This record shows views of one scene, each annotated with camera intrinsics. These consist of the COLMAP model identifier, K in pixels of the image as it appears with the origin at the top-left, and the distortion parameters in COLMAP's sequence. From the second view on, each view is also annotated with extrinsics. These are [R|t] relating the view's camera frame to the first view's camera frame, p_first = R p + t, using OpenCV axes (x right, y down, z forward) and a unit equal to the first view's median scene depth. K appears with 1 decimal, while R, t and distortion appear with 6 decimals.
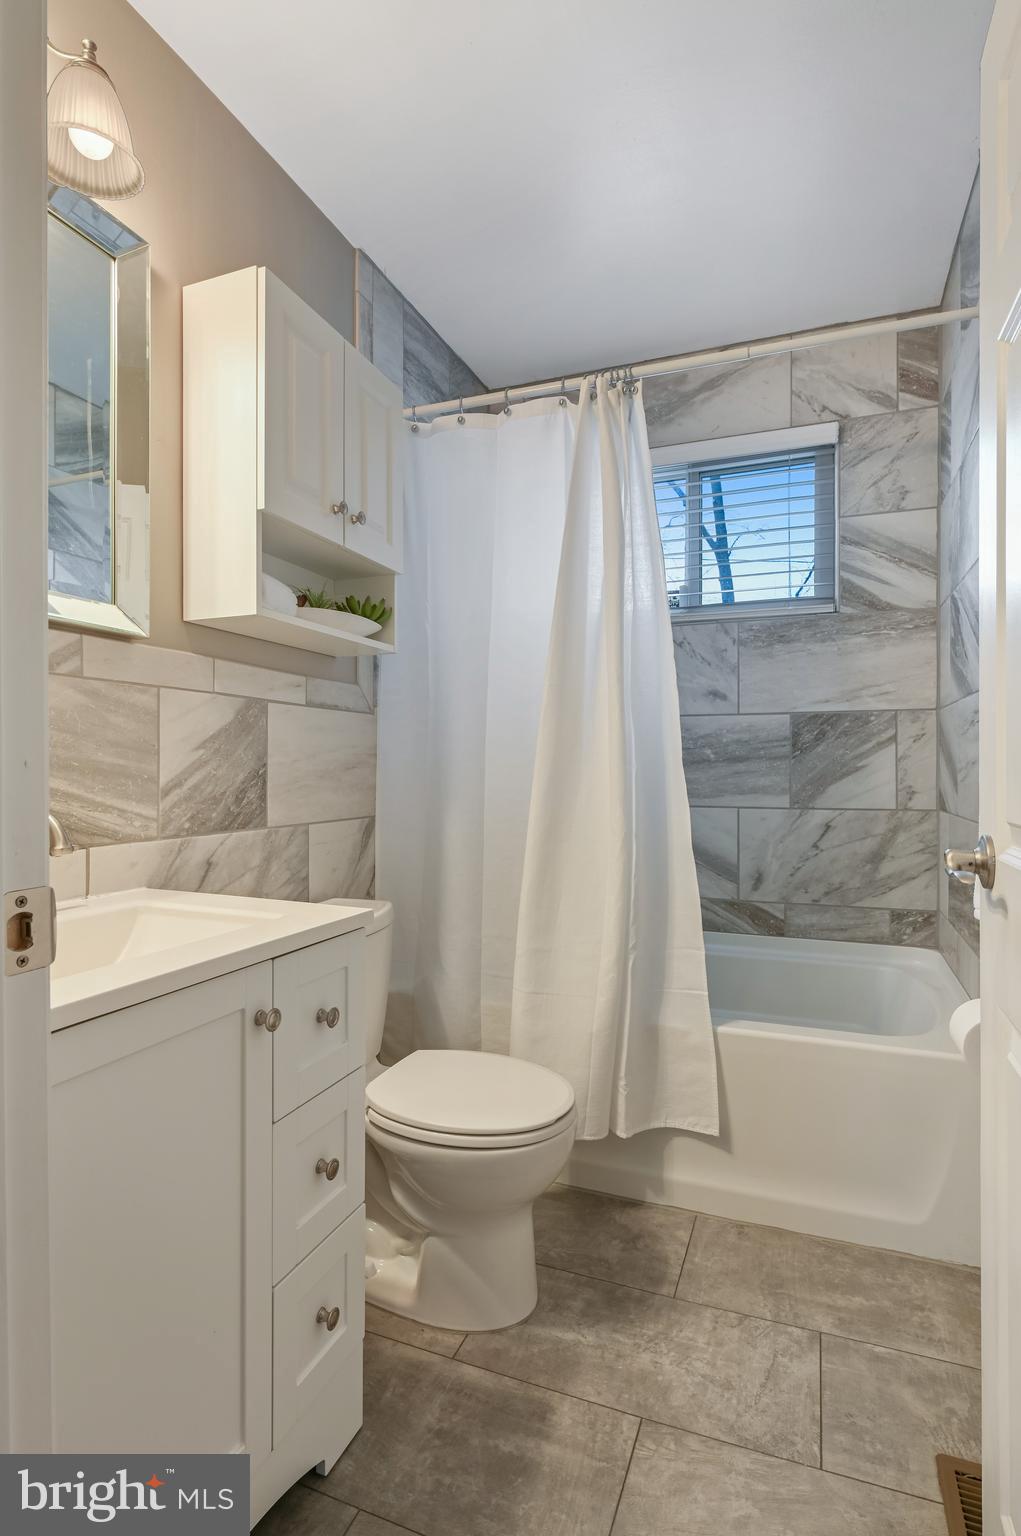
lens RADIAL K [[771.1, 0, 544.5], [0, 771.1, 771.1], [0, 0, 1]] dist [-0.028570, -0.001180]
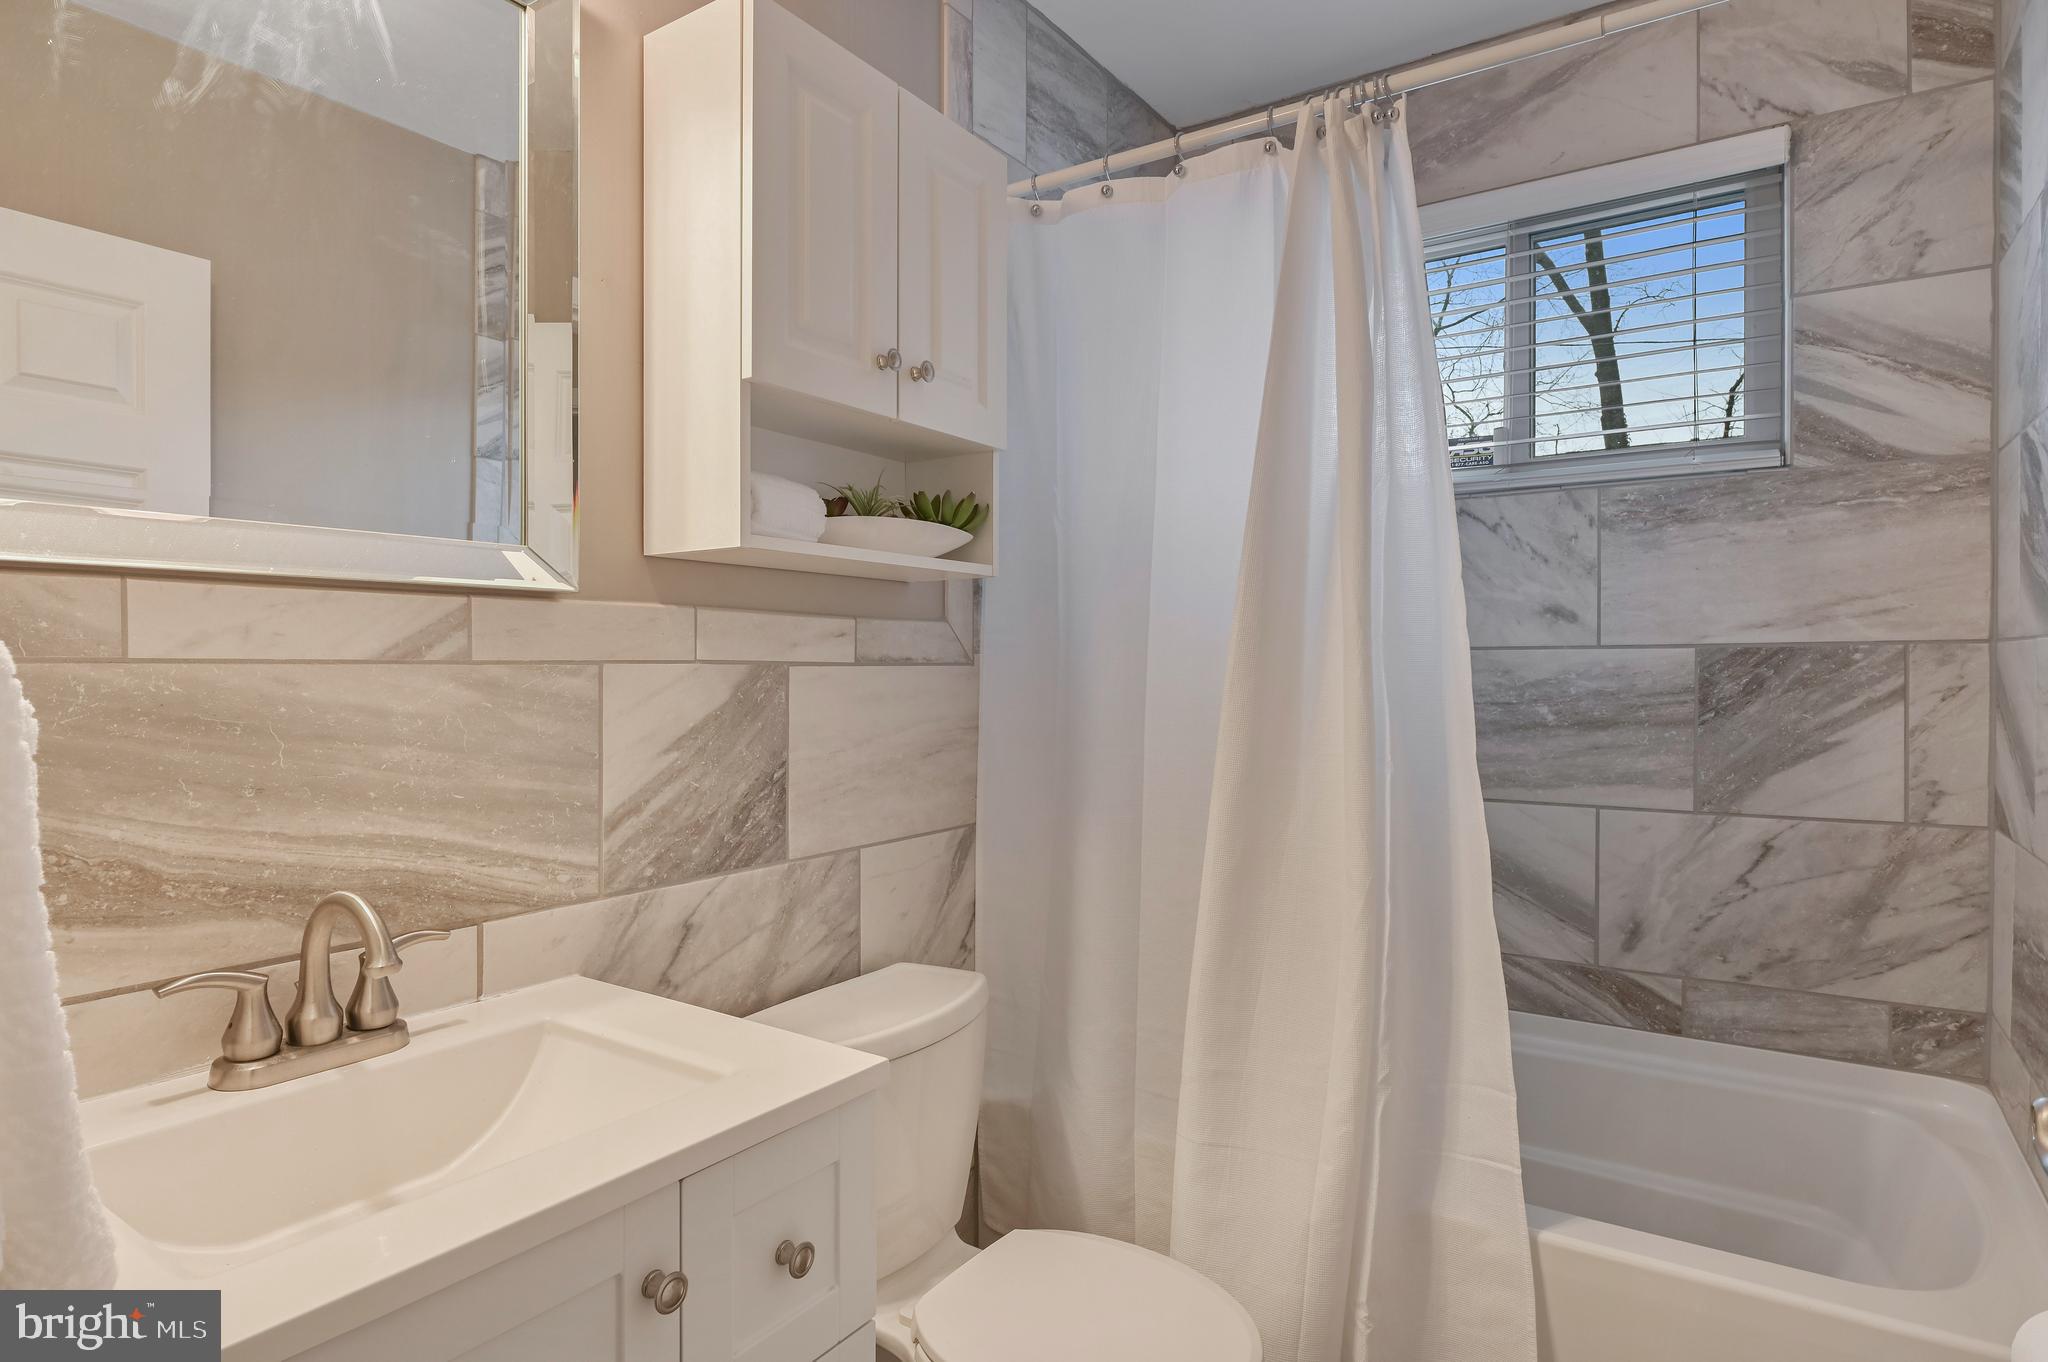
lens RADIAL K [[1124.2, 0, 1046.1], [0, 1124.2, 681.4], [0, 0, 1]] dist [-0.026090, -0.000121]
pose [[0.973144, 0.002959, -0.230178, 0.051245], [-0.002329, 0.999993, 0.003006, -0.062624], [0.230185, -0.002389, 0.973144, 0.105554]]
